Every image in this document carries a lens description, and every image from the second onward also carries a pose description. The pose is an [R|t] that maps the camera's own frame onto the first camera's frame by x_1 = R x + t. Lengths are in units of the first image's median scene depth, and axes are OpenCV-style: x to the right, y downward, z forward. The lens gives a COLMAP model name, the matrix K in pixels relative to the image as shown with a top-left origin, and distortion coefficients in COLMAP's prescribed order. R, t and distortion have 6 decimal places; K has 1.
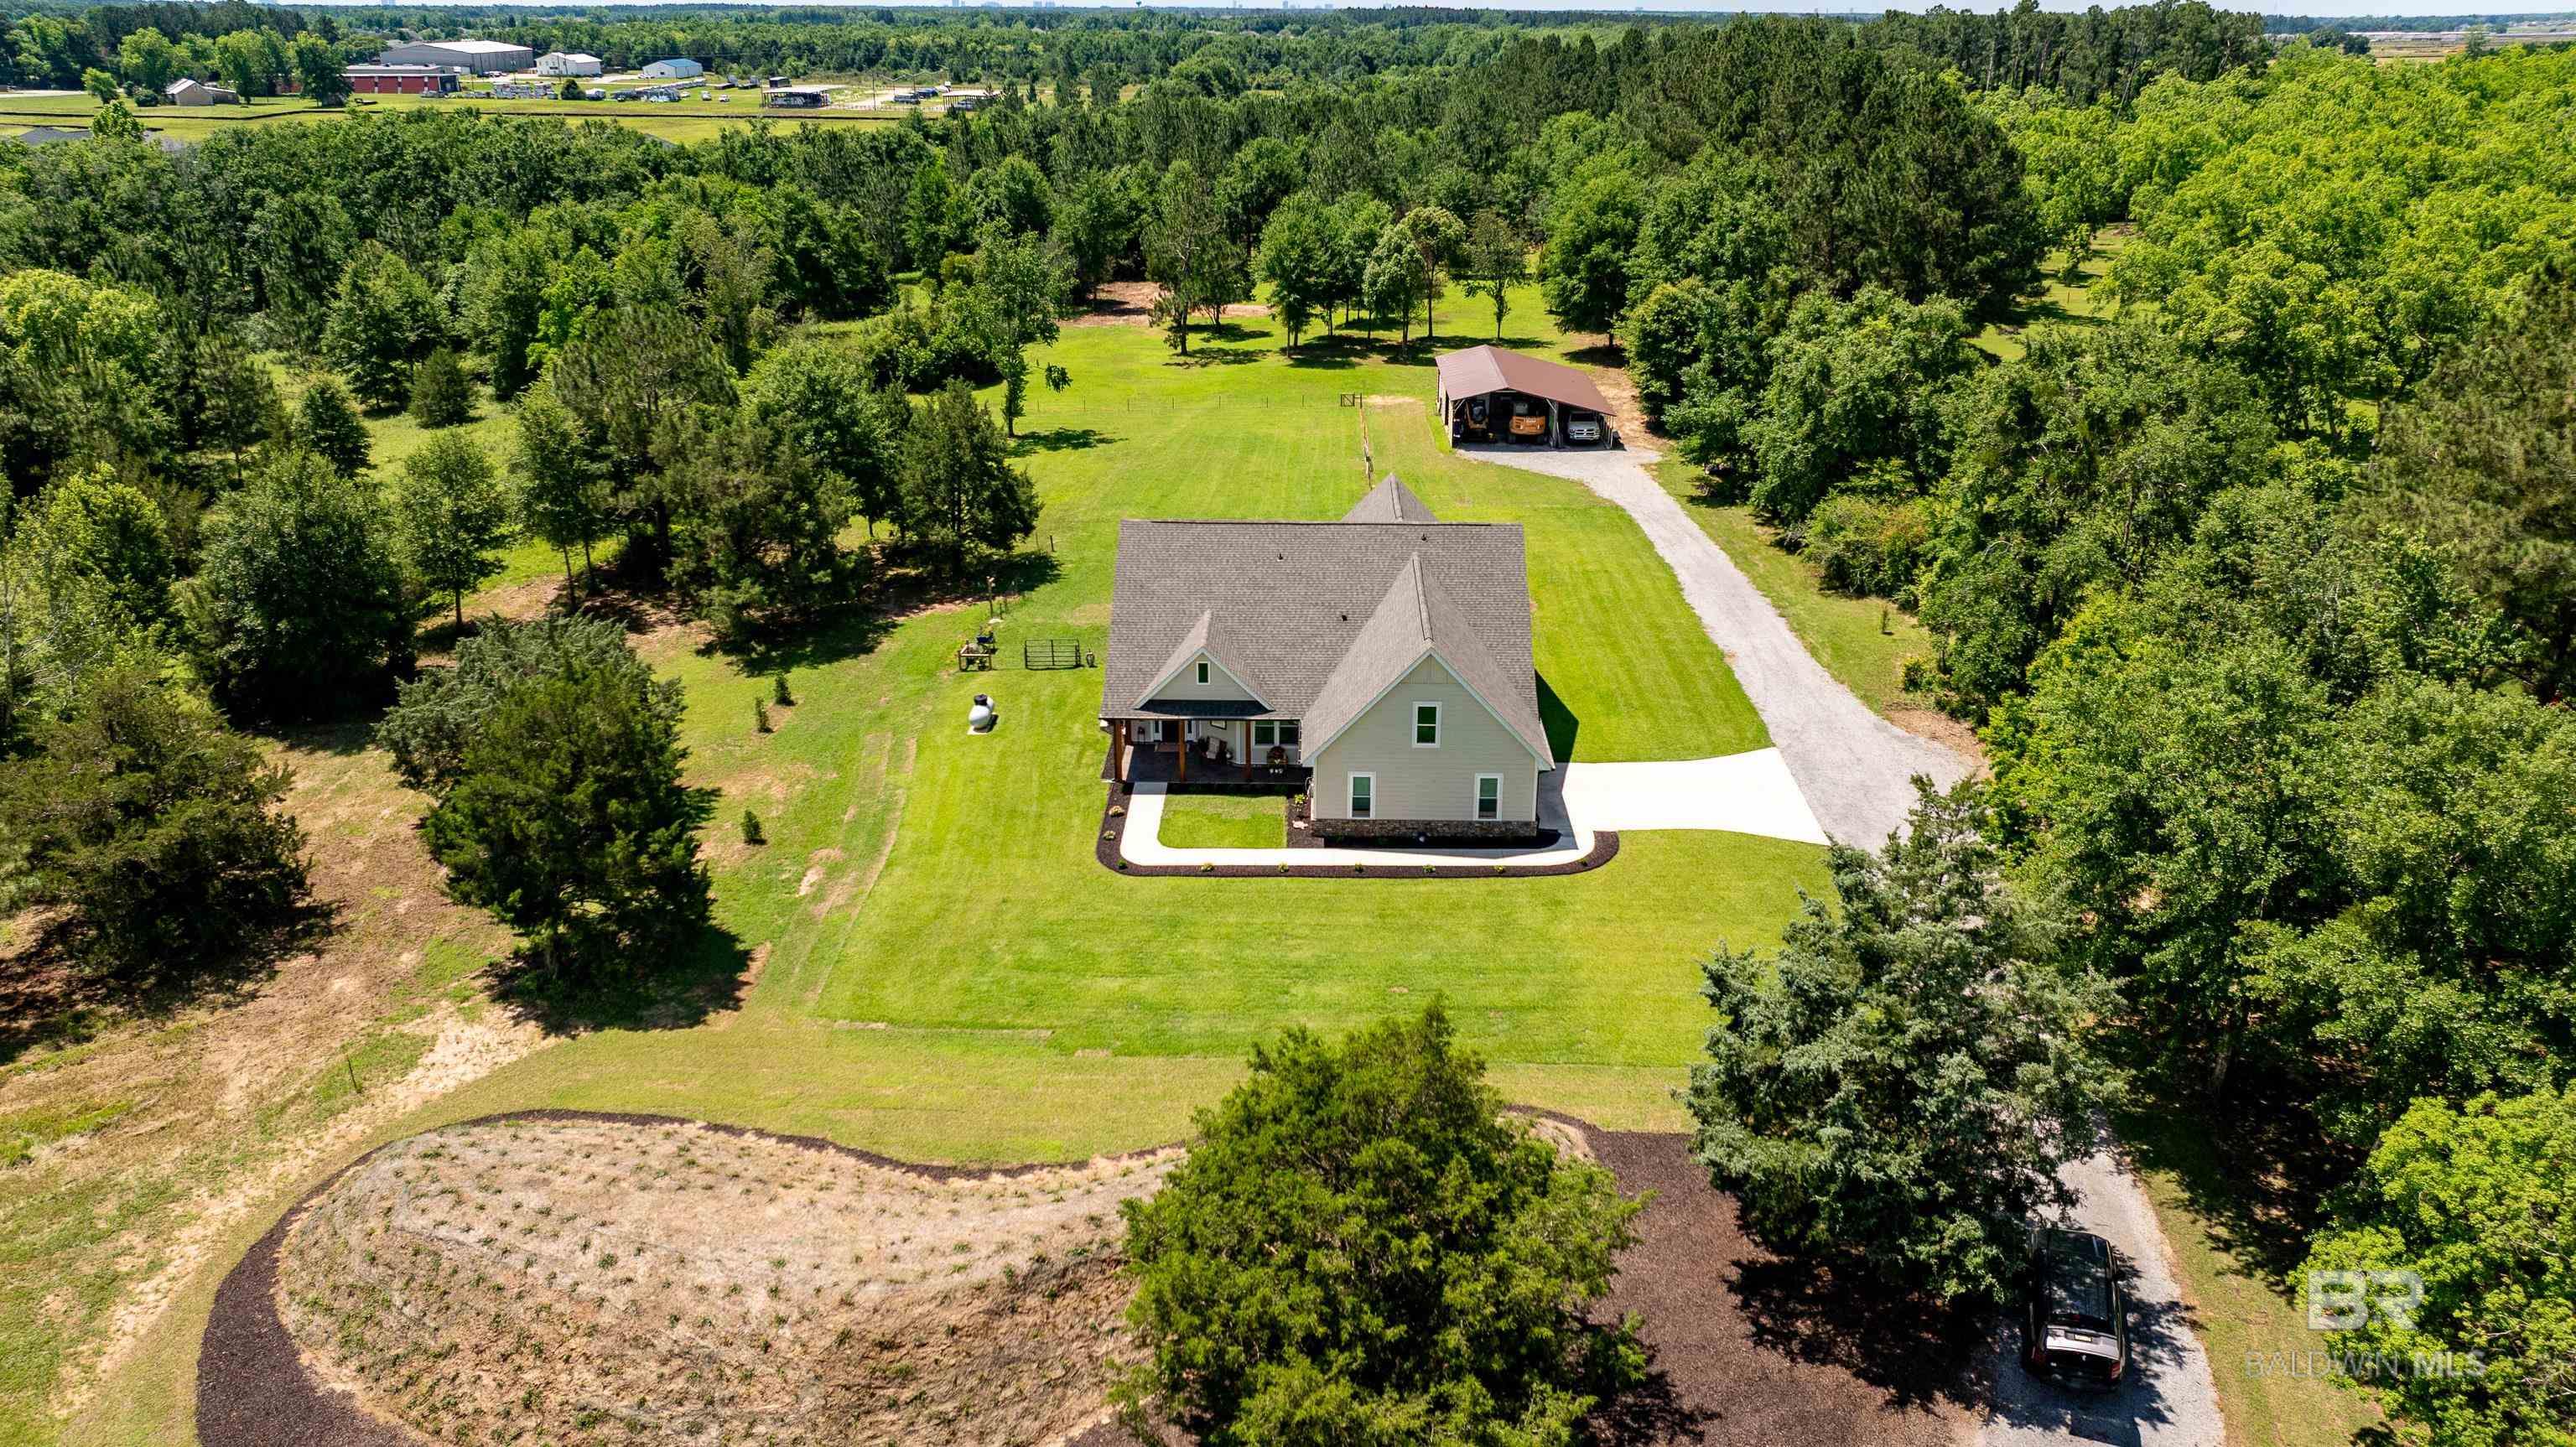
lens RADIAL K [[1864.6, 0, 1333.4], [0, 1864.6, 718.7], [0, 0, 1]] dist [-0.039940, 0.004221]
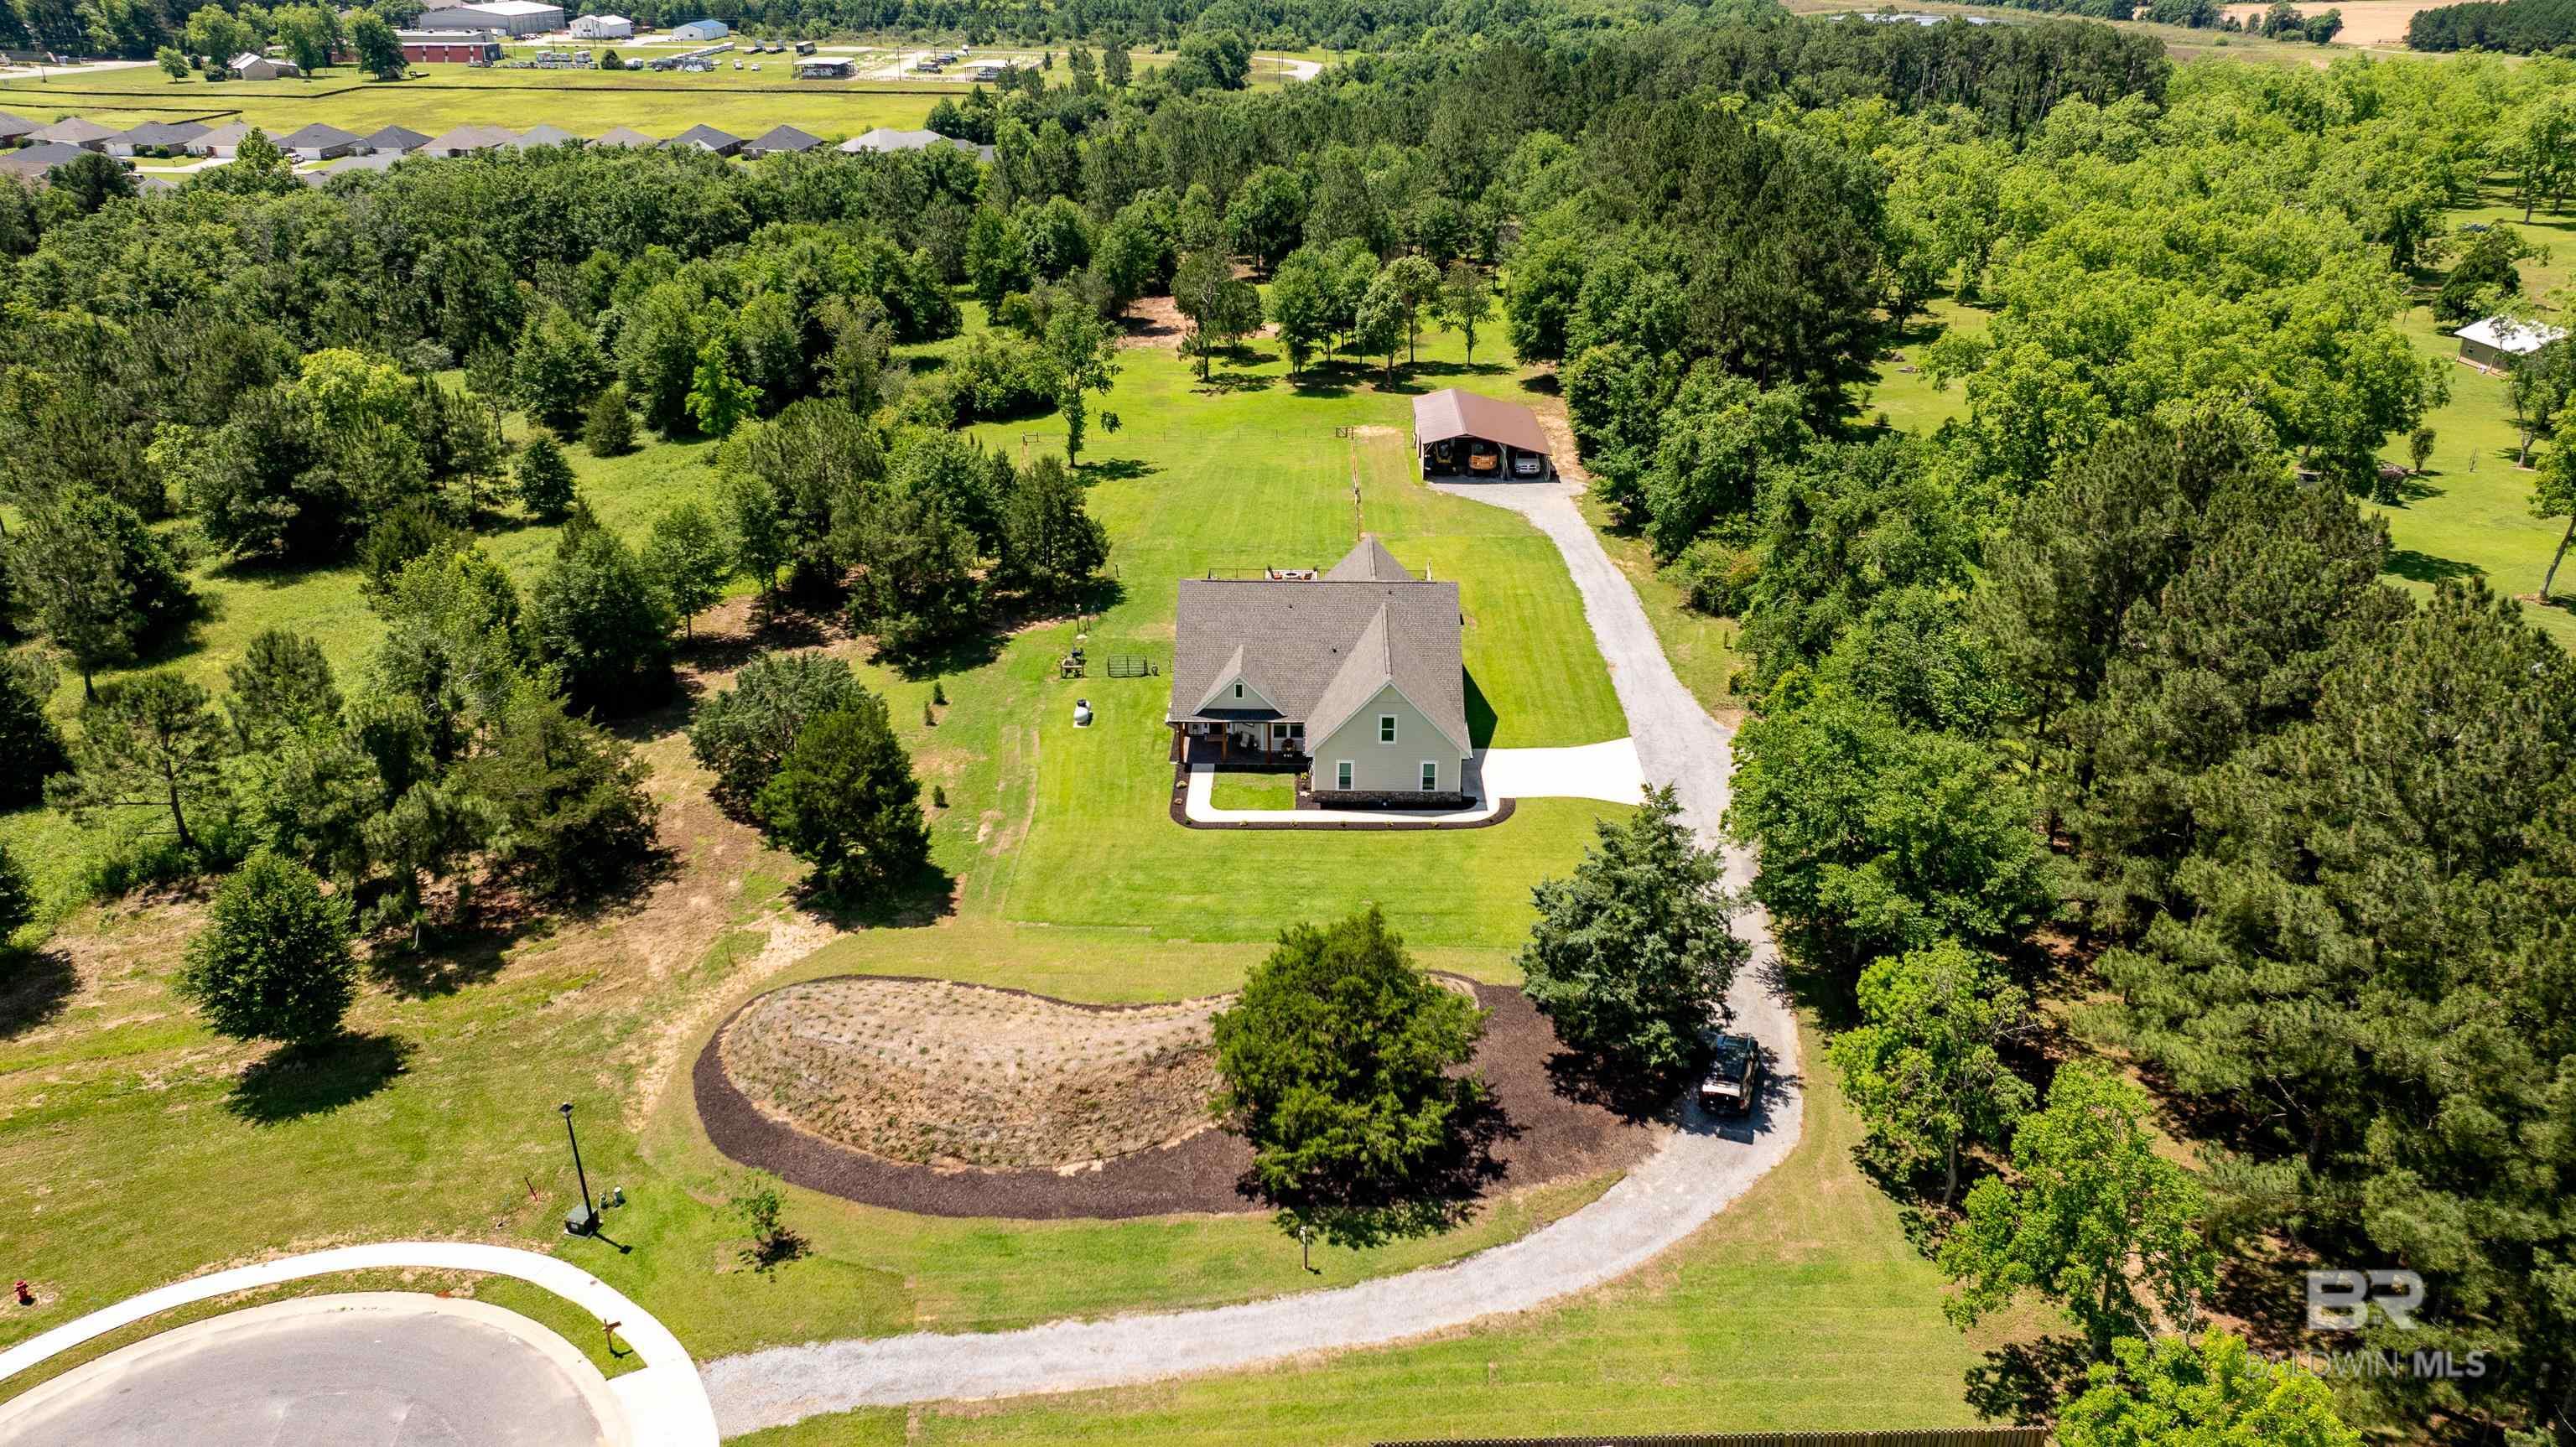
lens RADIAL K [[1864.6, 0, 1333.4], [0, 1864.6, 718.7], [0, 0, 1]] dist [-0.039940, 0.004221]
pose [[0.999998, -0.001100, -0.001578, 0.007388], [0.001166, 0.999083, 0.042802, -0.064264], [0.001529, -0.042804, 0.999082, -0.472861]]
